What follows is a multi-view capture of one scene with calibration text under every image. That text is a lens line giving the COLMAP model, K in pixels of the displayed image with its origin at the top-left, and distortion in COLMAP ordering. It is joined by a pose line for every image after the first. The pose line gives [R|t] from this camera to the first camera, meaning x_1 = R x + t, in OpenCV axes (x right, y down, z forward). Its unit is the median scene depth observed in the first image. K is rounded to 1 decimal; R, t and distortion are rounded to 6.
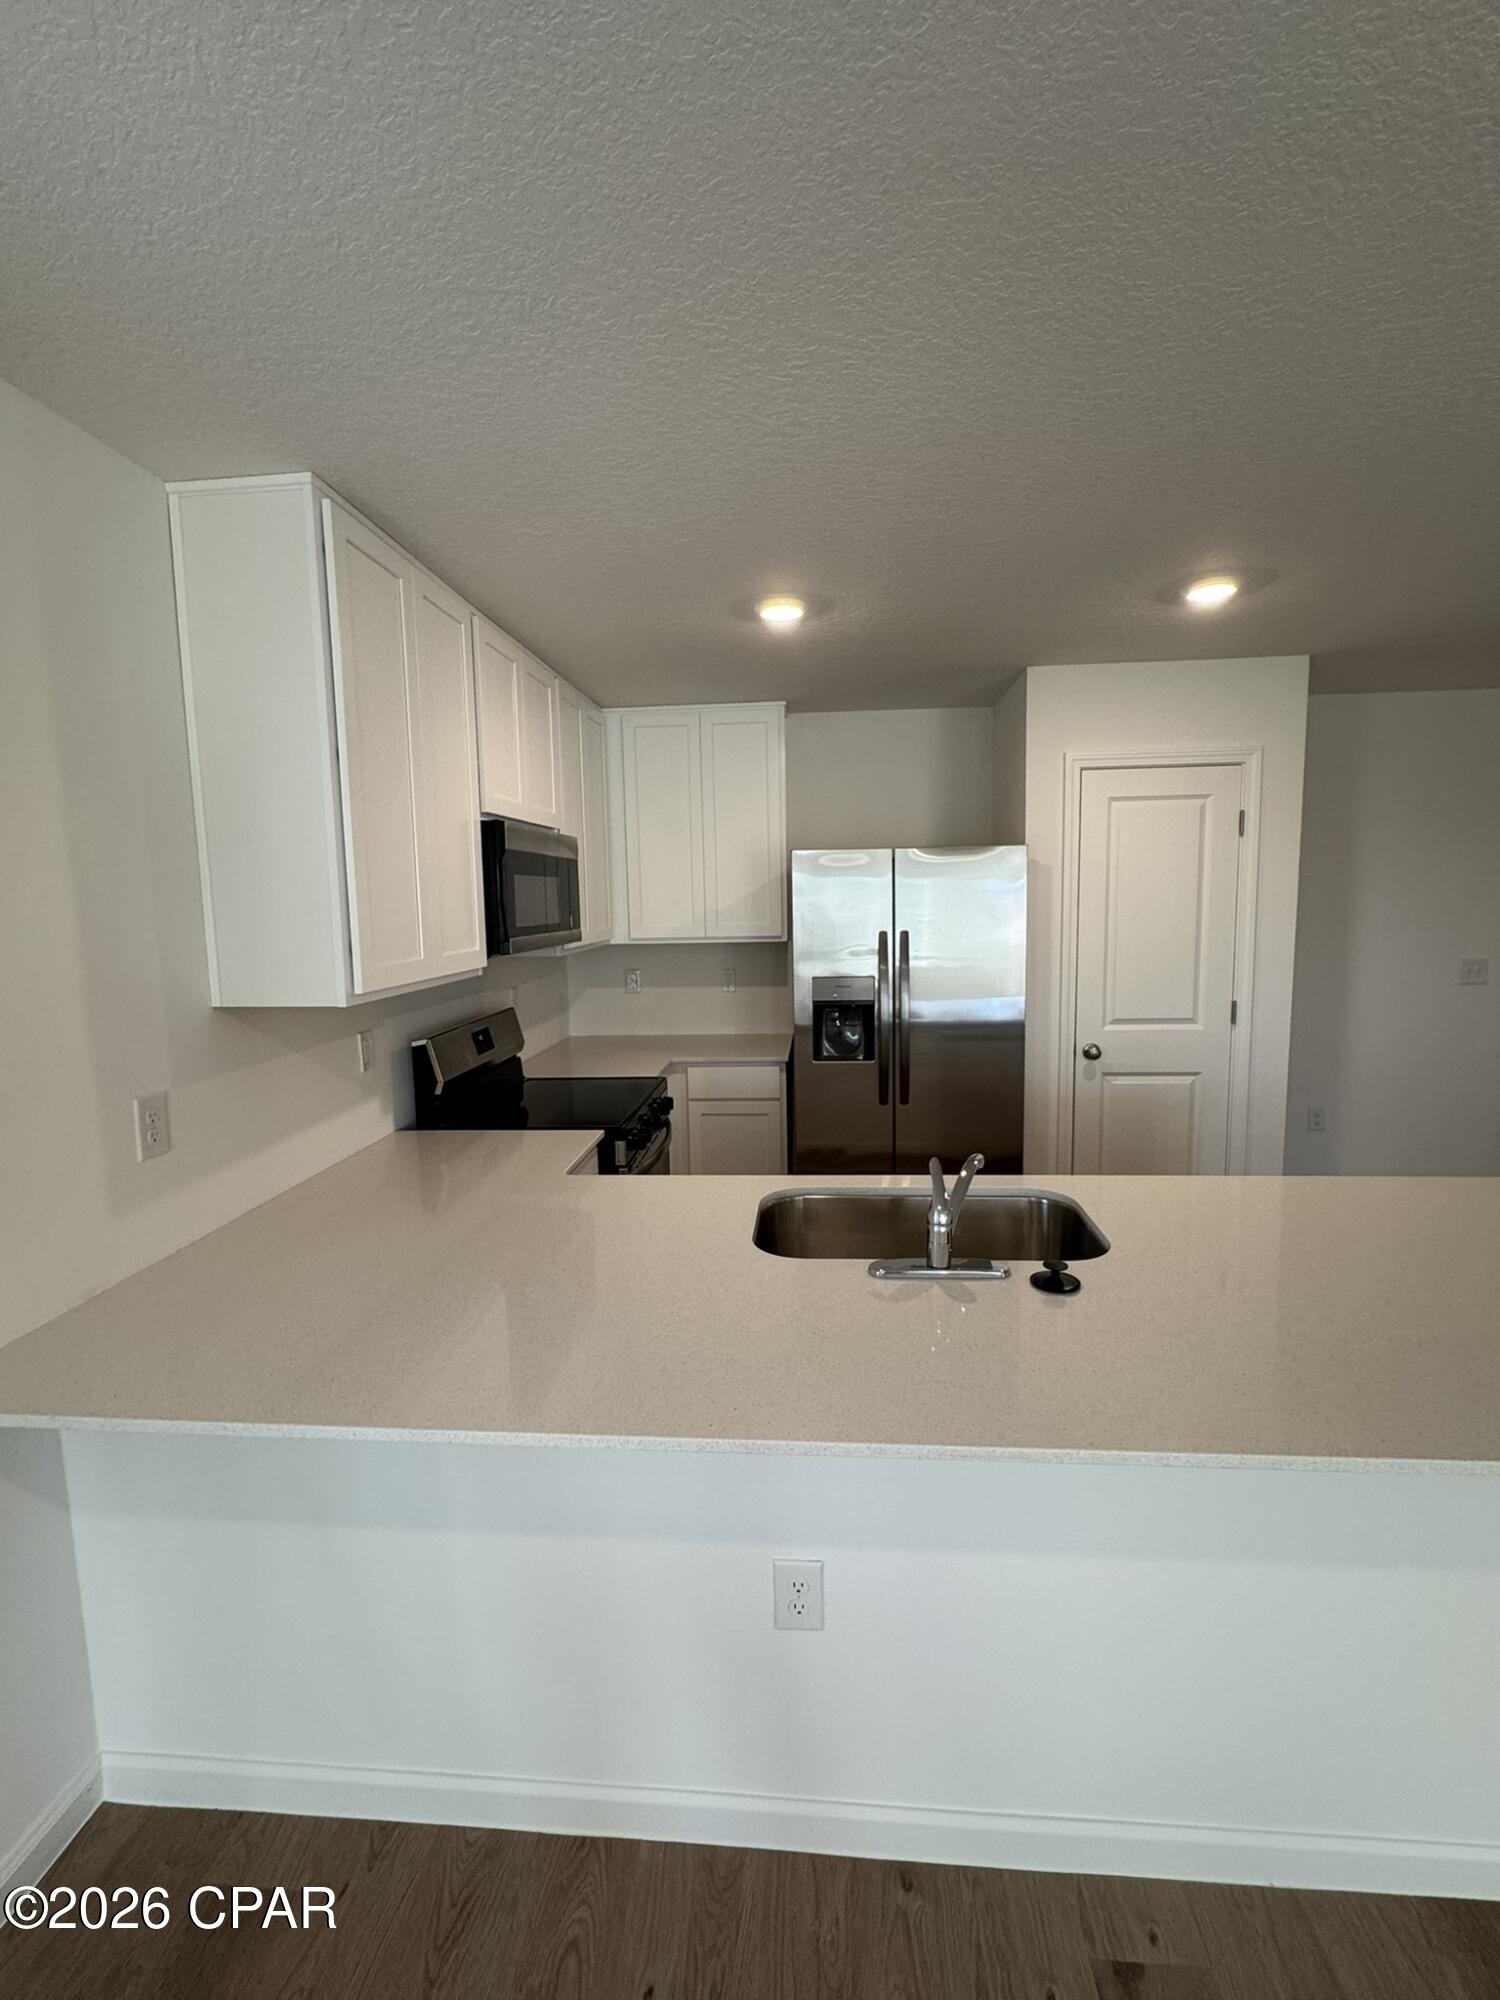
lens RADIAL K [[866.4, 0, 750.6], [0, 866.4, 993.6], [0, 0, 1]] dist [-0.001753, -0.000301]
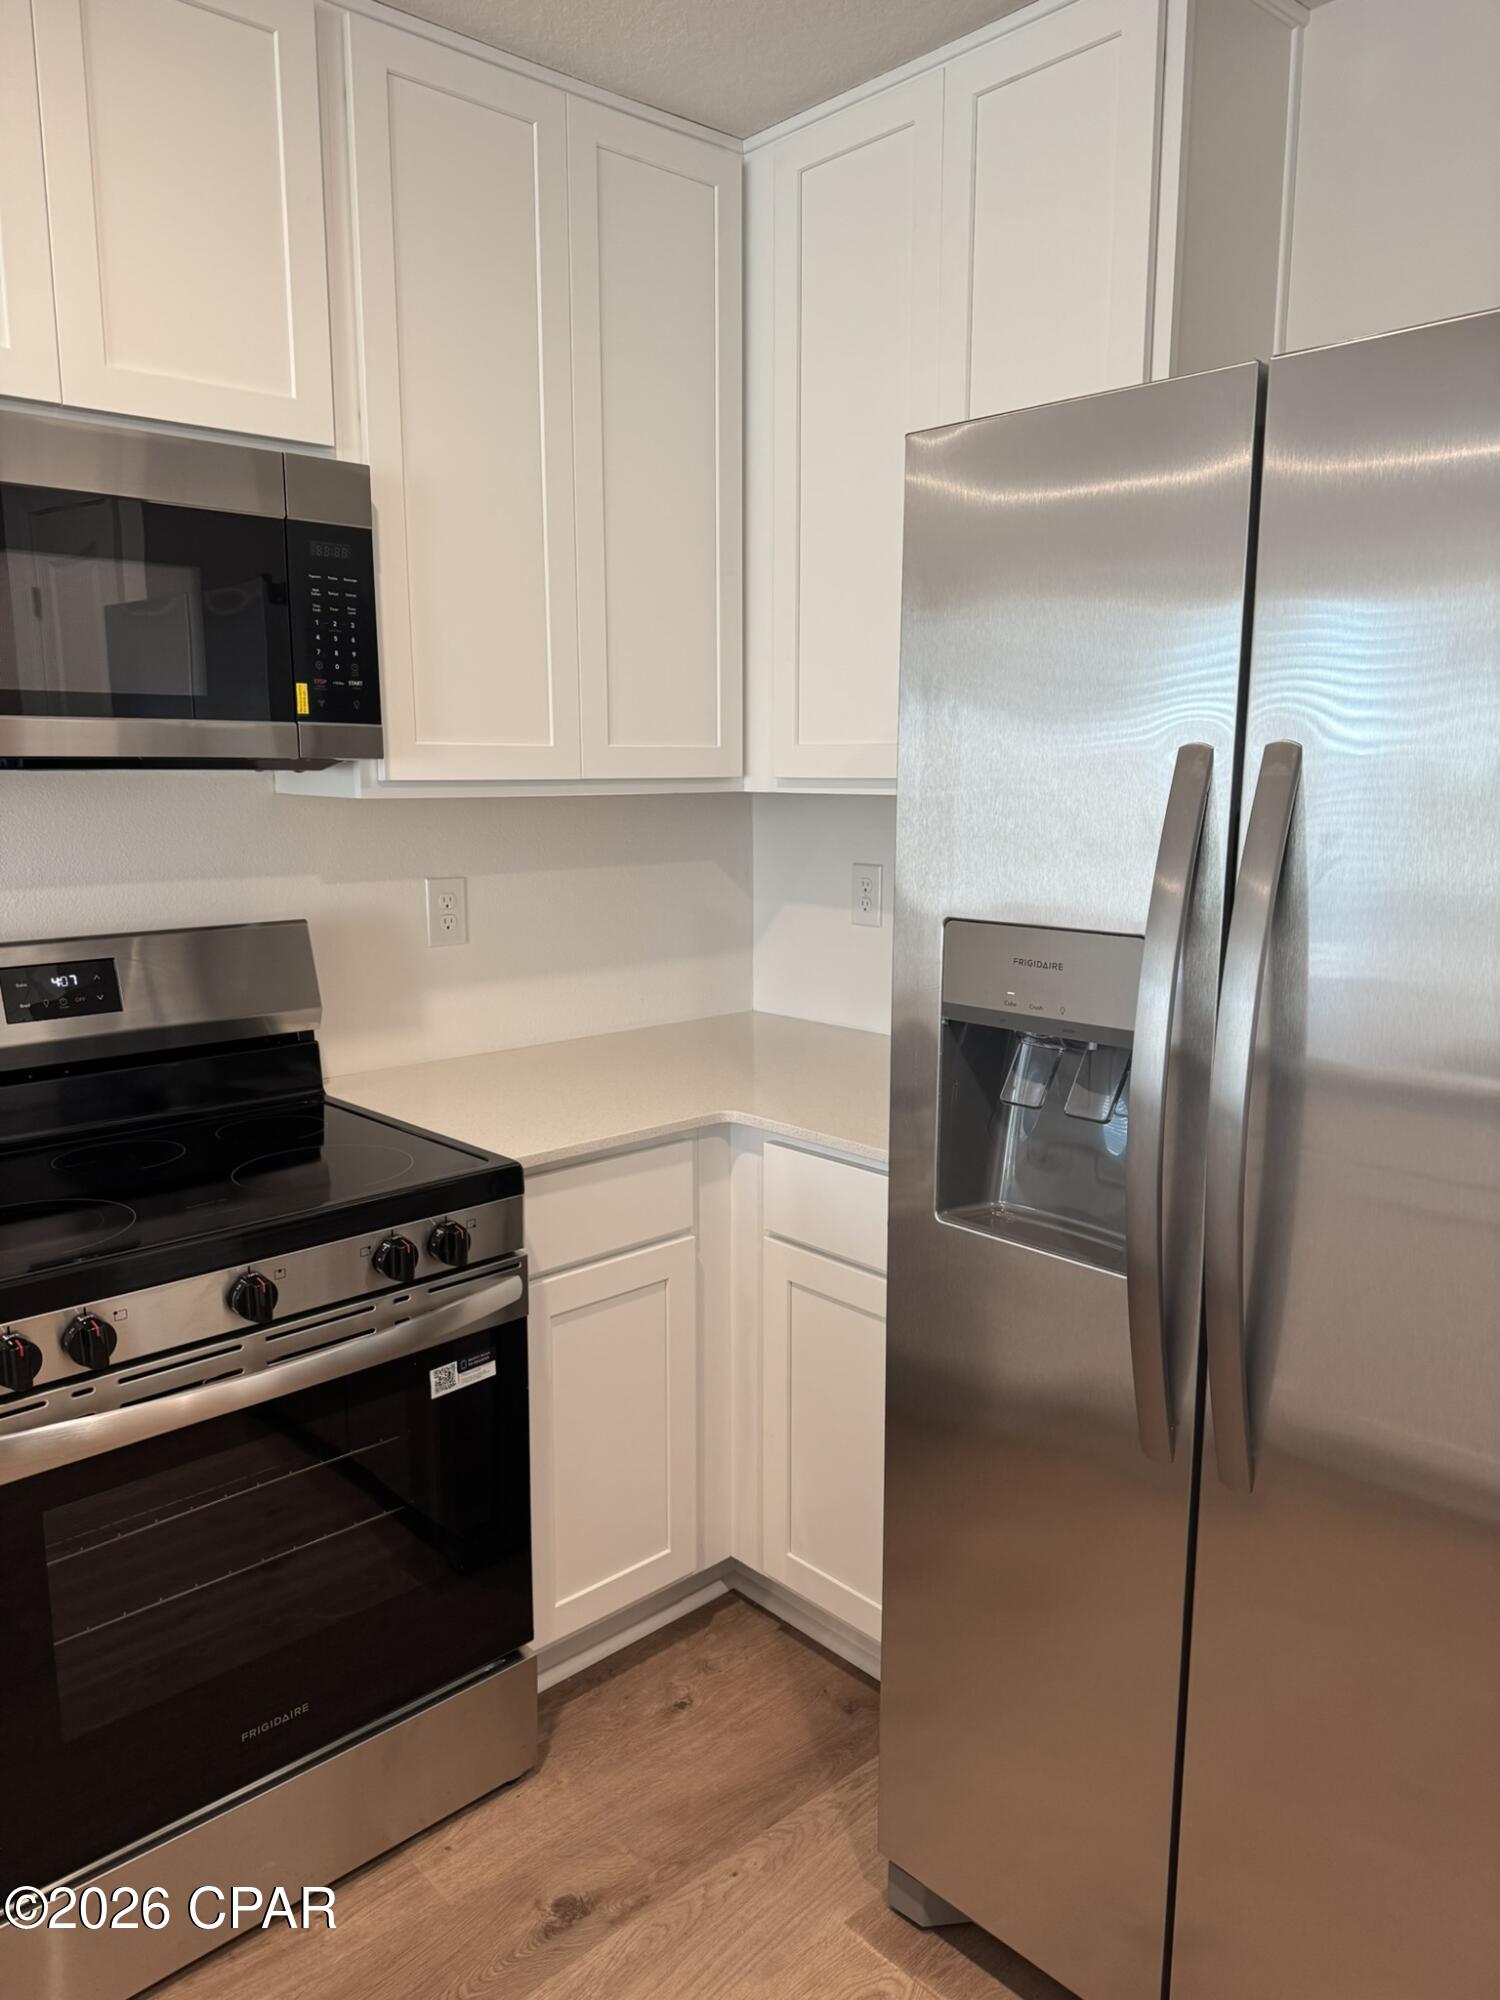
lens RADIAL K [[1390.6, 0, 751.5], [0, 1390.6, 1007.8], [0, 0, 1]] dist [0.113662, -0.168568]
pose [[0.744796, 0.136141, -0.653257, 0.320857], [-0.092192, 0.990572, 0.101329, -0.029813], [0.660893, -0.015244, 0.750325, 0.635552]]
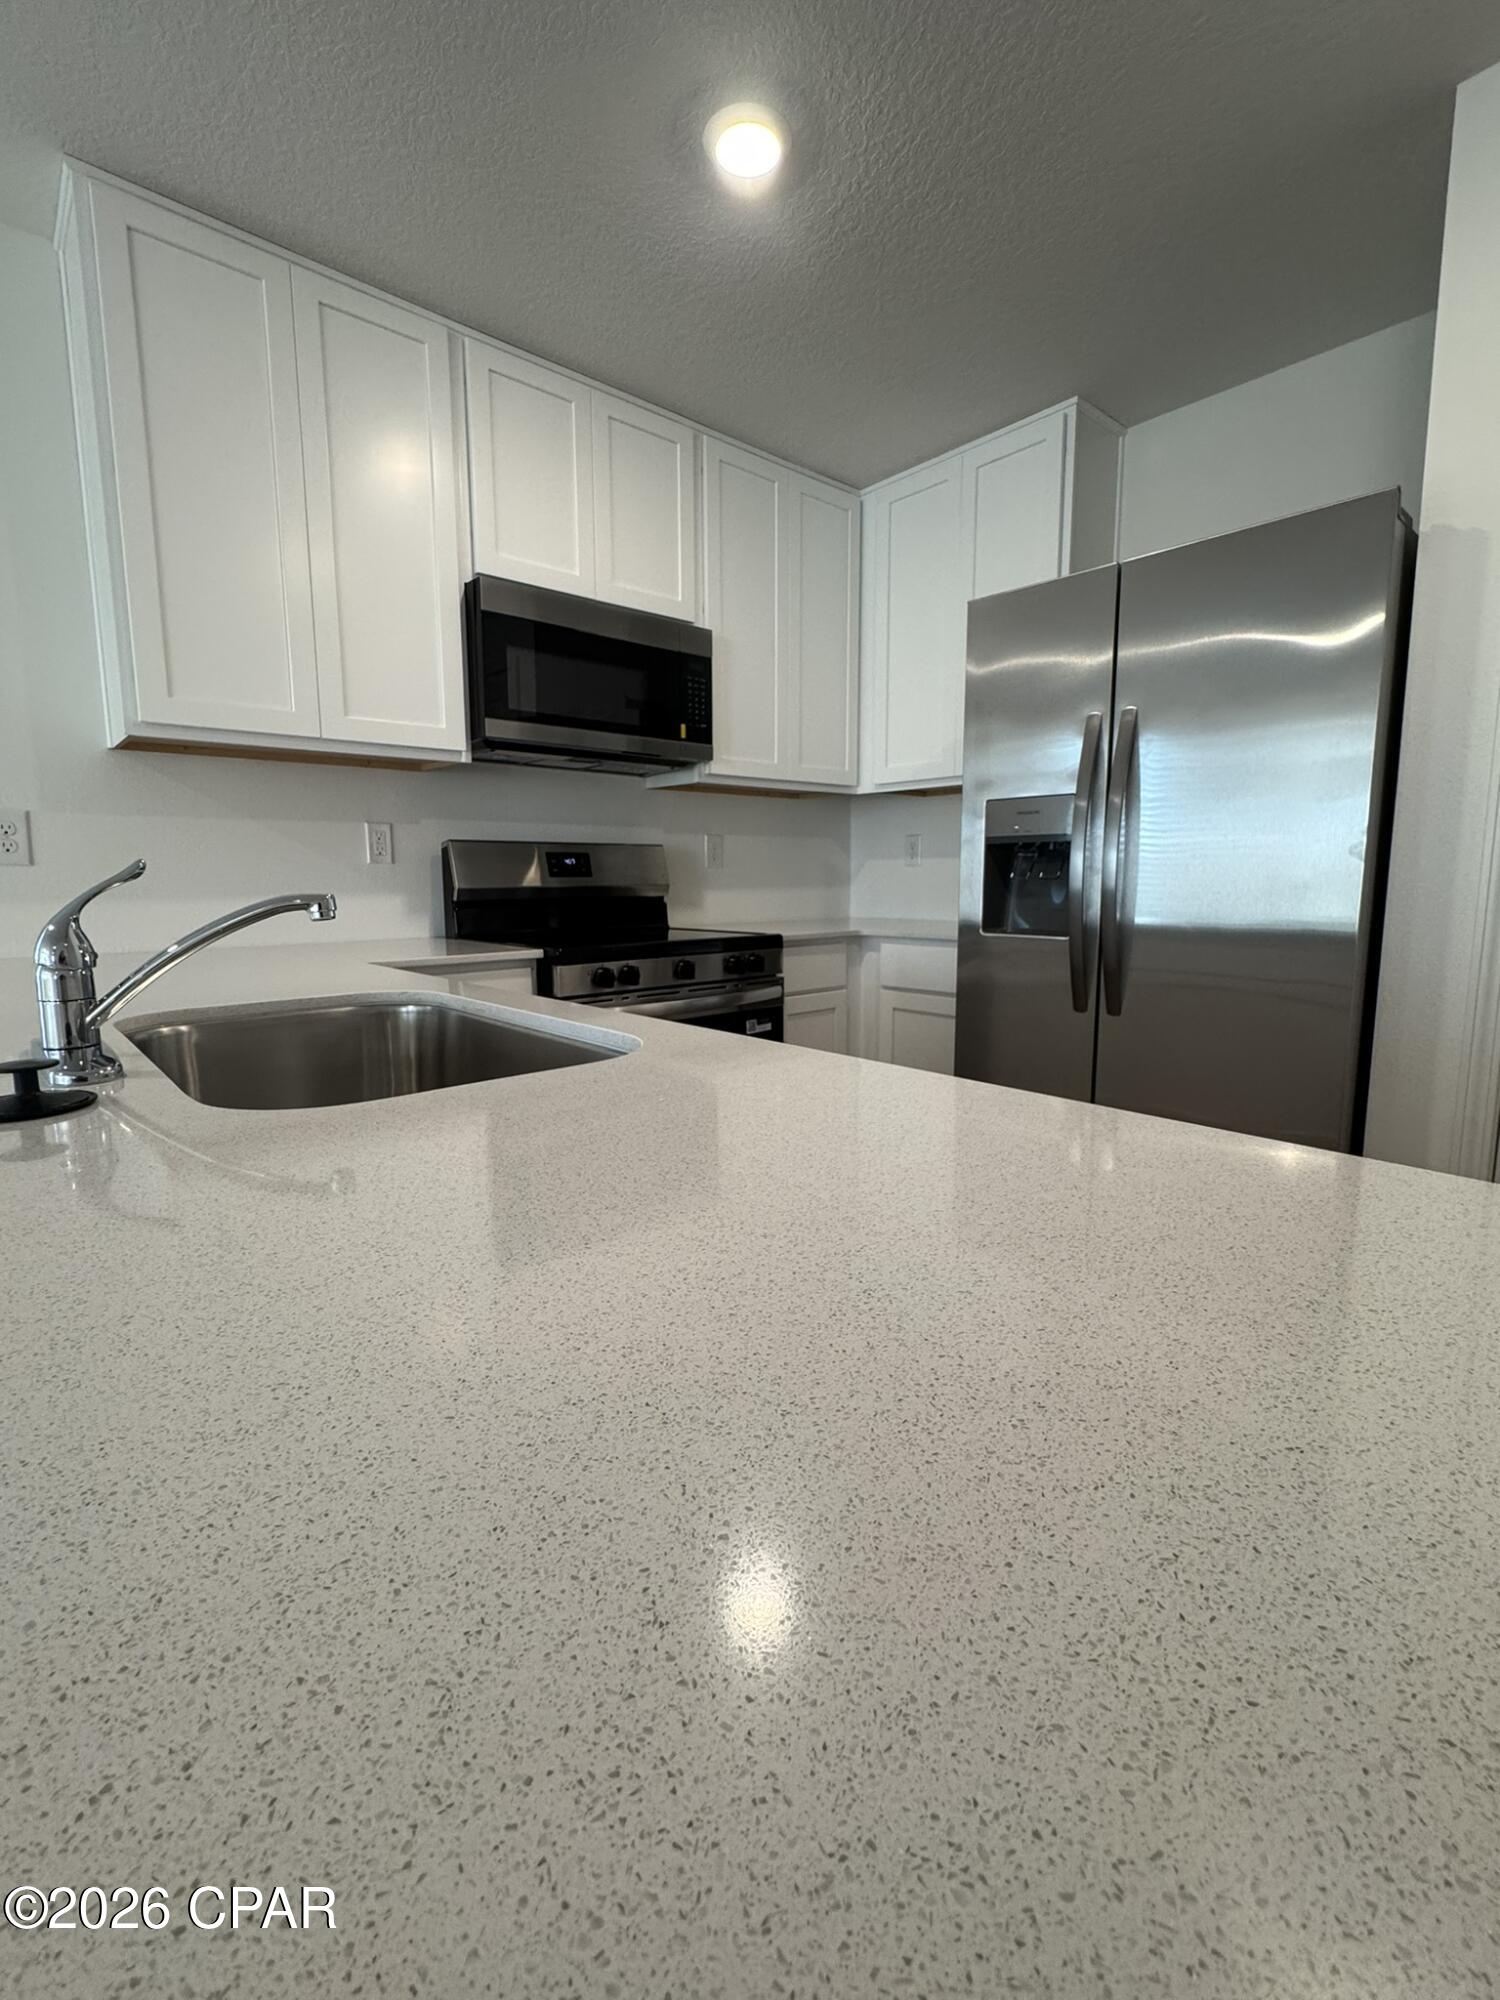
lens RADIAL K [[883.5, 0, 748.4], [0, 883.5, 990.0], [0, 0, 1]] dist [-0.001318, -0.000077]
pose [[0.729982, 0.107102, -0.675022, 0.406131], [-0.089162, 0.994128, 0.061310, 0.098002], [0.677625, 0.015431, 0.735246, 0.402300]]
